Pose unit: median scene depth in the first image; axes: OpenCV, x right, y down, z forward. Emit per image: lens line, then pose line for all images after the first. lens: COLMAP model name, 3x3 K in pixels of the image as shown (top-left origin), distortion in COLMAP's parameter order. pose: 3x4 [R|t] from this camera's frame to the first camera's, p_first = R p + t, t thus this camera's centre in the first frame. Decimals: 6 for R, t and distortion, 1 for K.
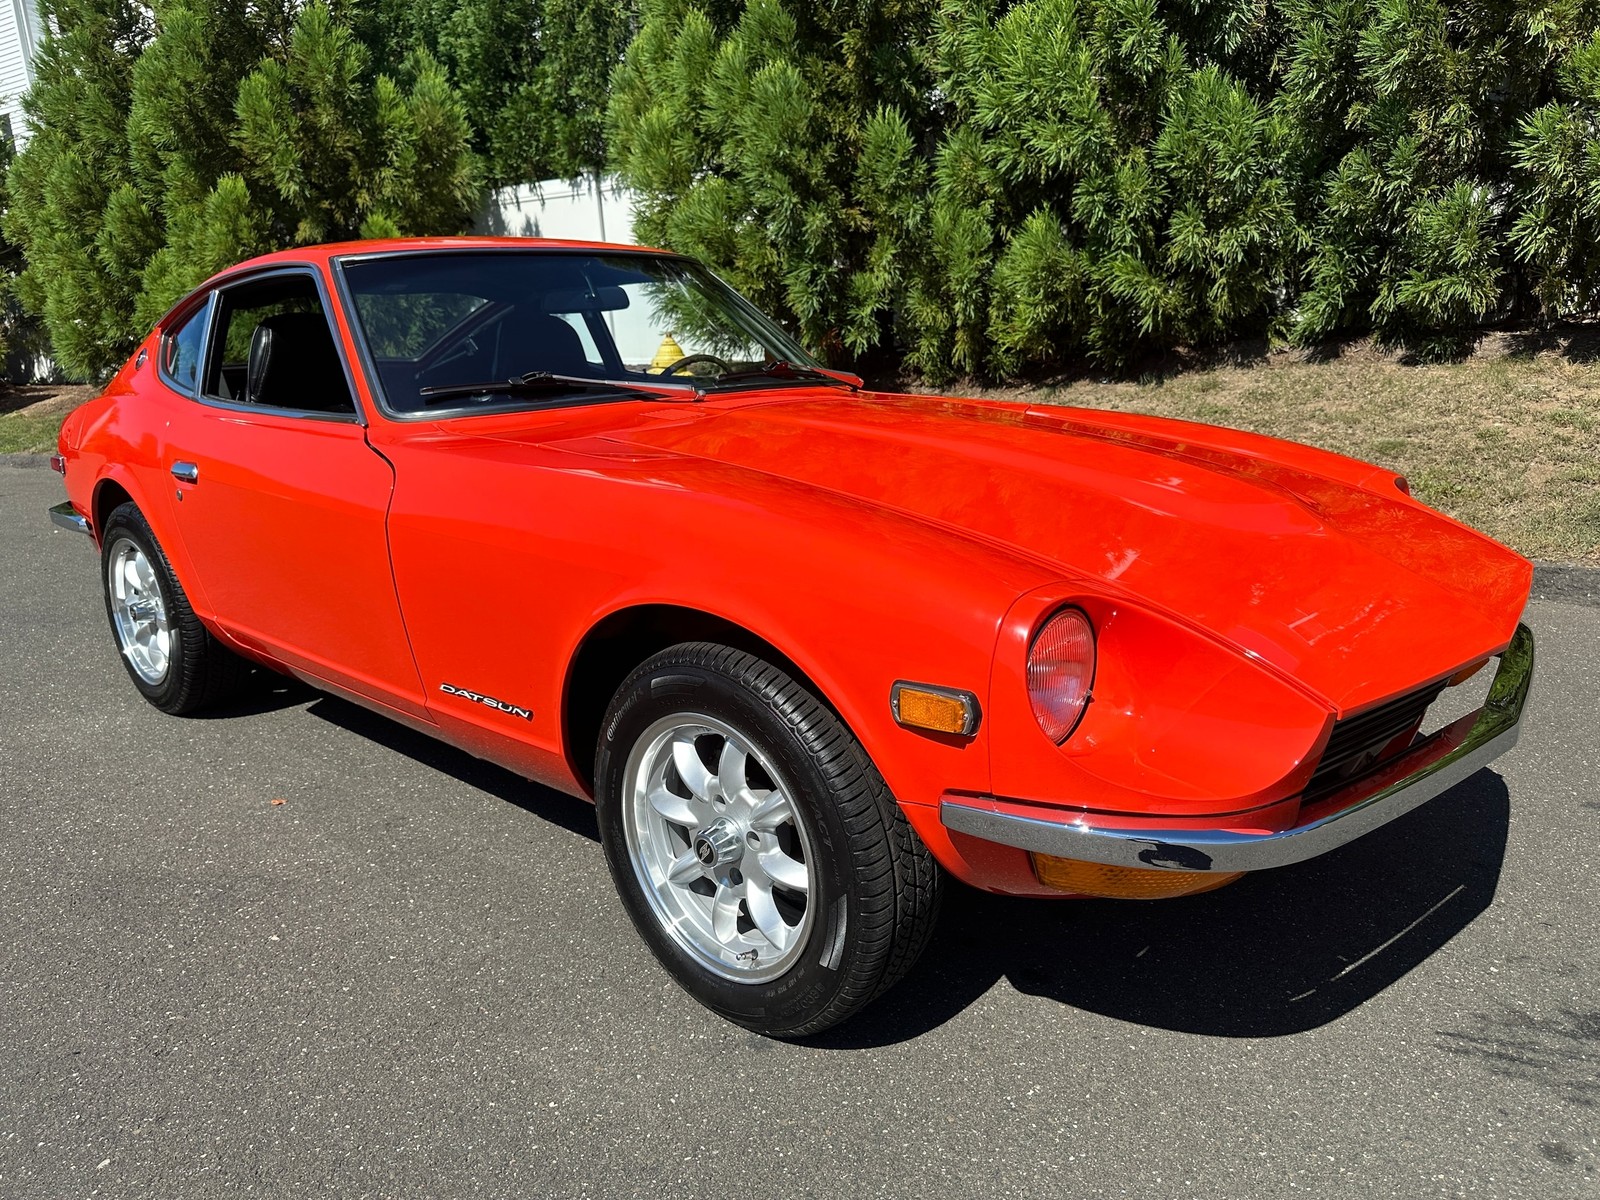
lens RADIAL K [[1181.4, 0, 820.3], [0, 1181.4, 611.8], [0, 0, 1]] dist [0.015154, -0.020669]
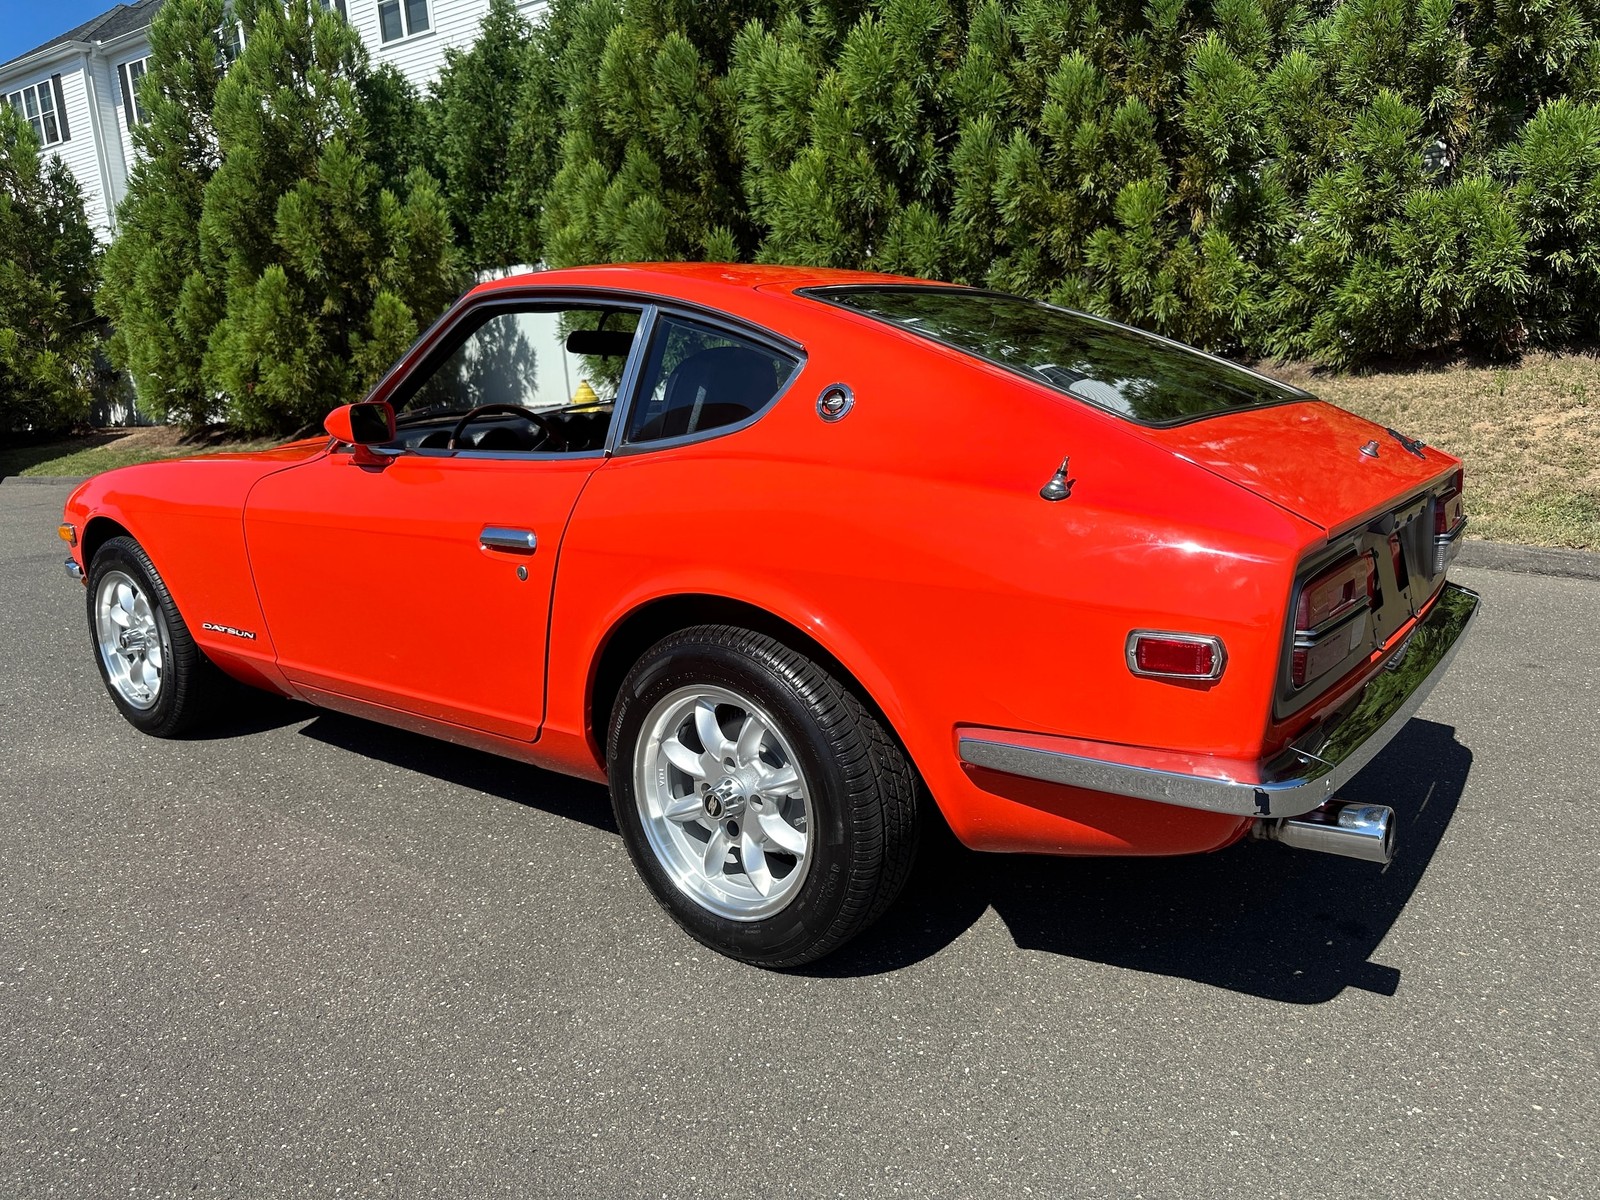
lens RADIAL K [[1181.4, 0, 825.5], [0, 1181.4, 605.3], [0, 0, 1]] dist [0.015154, -0.020669]
pose [[0.999820, -0.004170, -0.018524, 0.246529], [0.003287, 0.998867, -0.047472, 0.134695], [0.018701, 0.047403, 0.998701, -0.512815]]
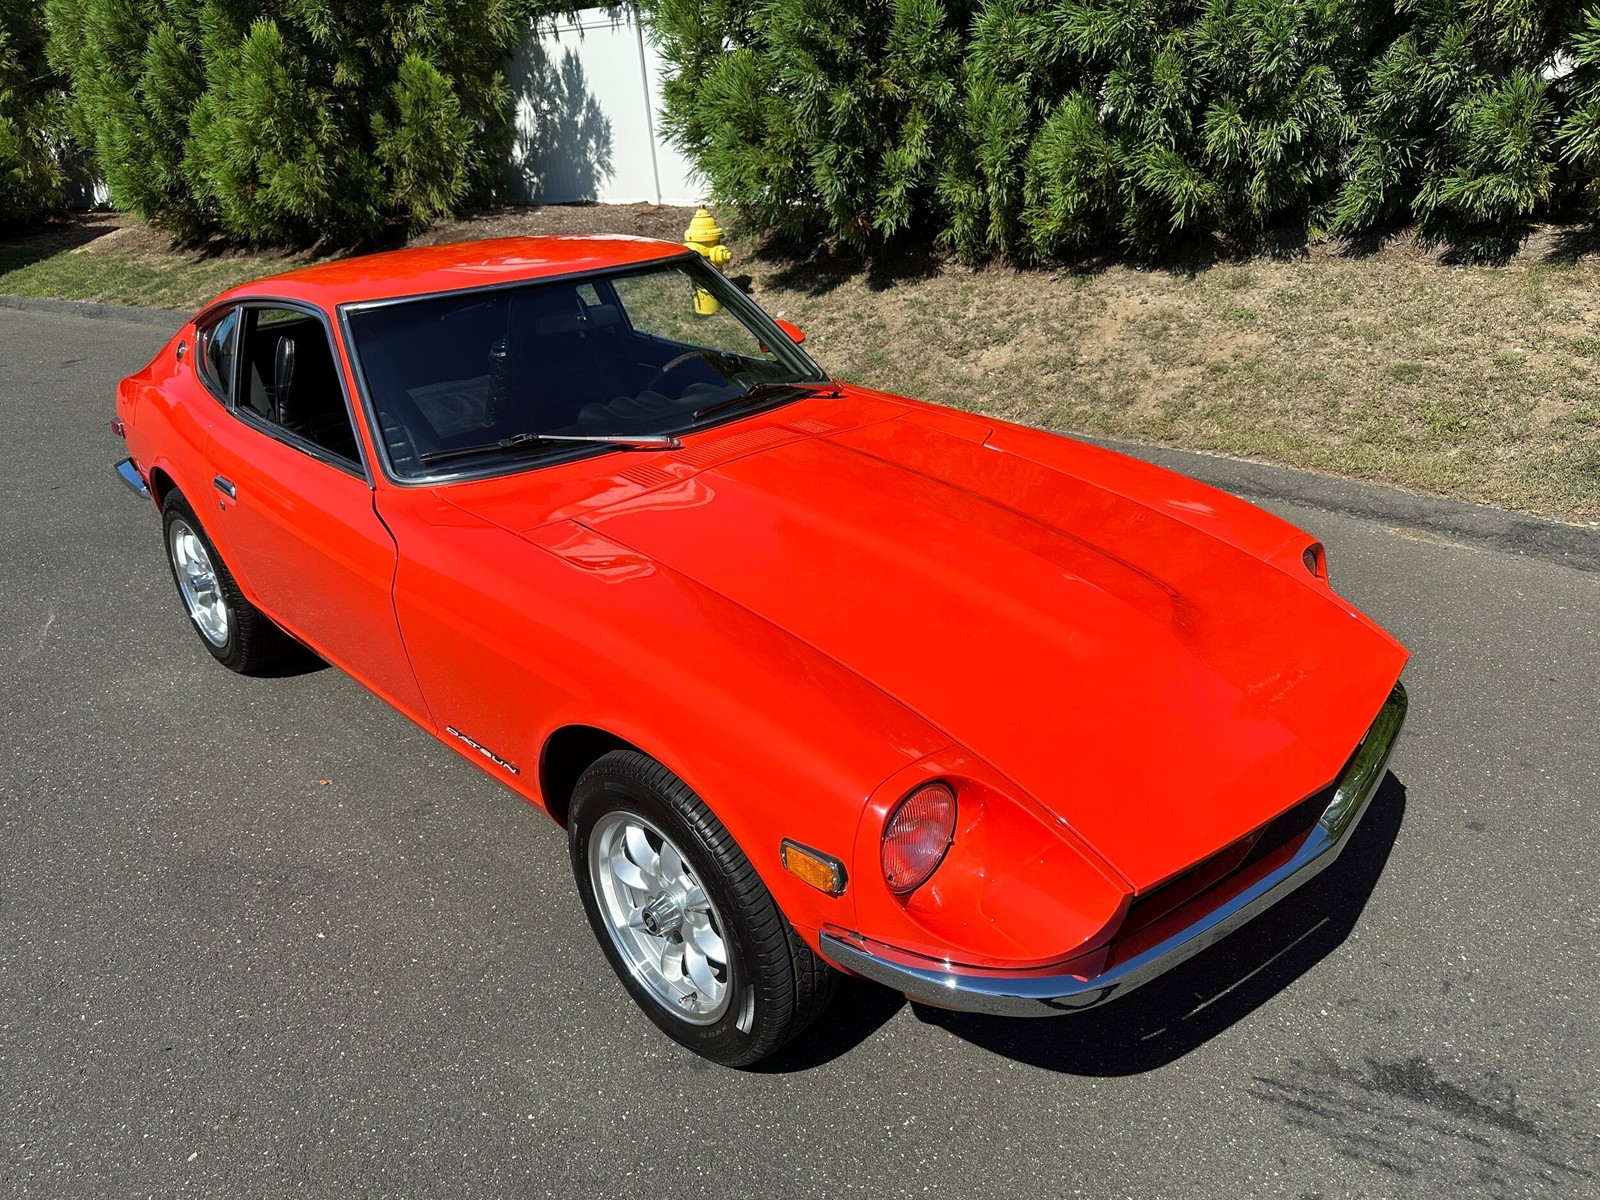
lens RADIAL K [[1181.4, 0, 820.8], [0, 1181.4, 611.6], [0, 0, 1]] dist [0.015154, -0.020669]
pose [[0.998216, 0.015886, -0.057547, 0.043649], [-0.005349, 0.983867, 0.178819, -0.101257], [0.059459, -0.178192, 0.982198, -0.040075]]
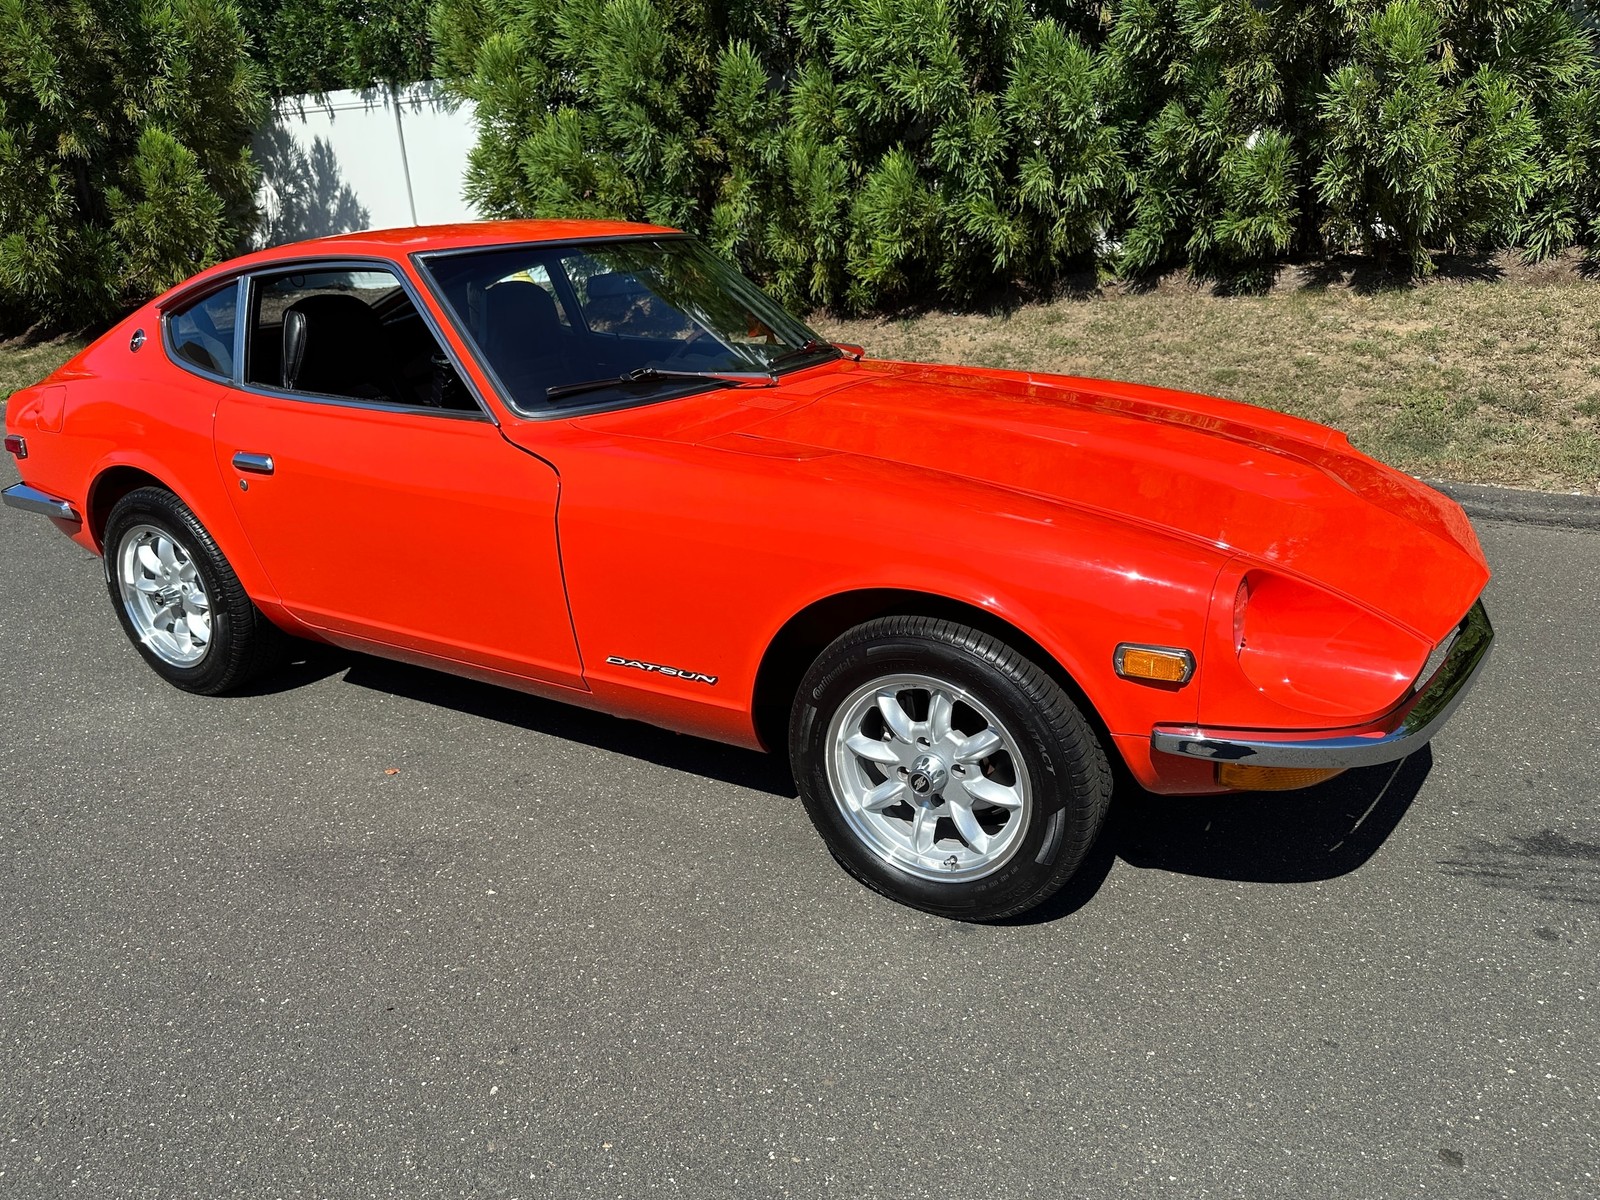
lens RADIAL K [[1181.4, 0, 806.6], [0, 1181.4, 615.3], [0, 0, 1]] dist [0.015154, -0.020669]
pose [[0.978630, -0.066353, 0.194629, -0.136069], [0.049555, 0.994713, 0.089945, -0.027322], [-0.199568, -0.078378, 0.976744, -0.052402]]
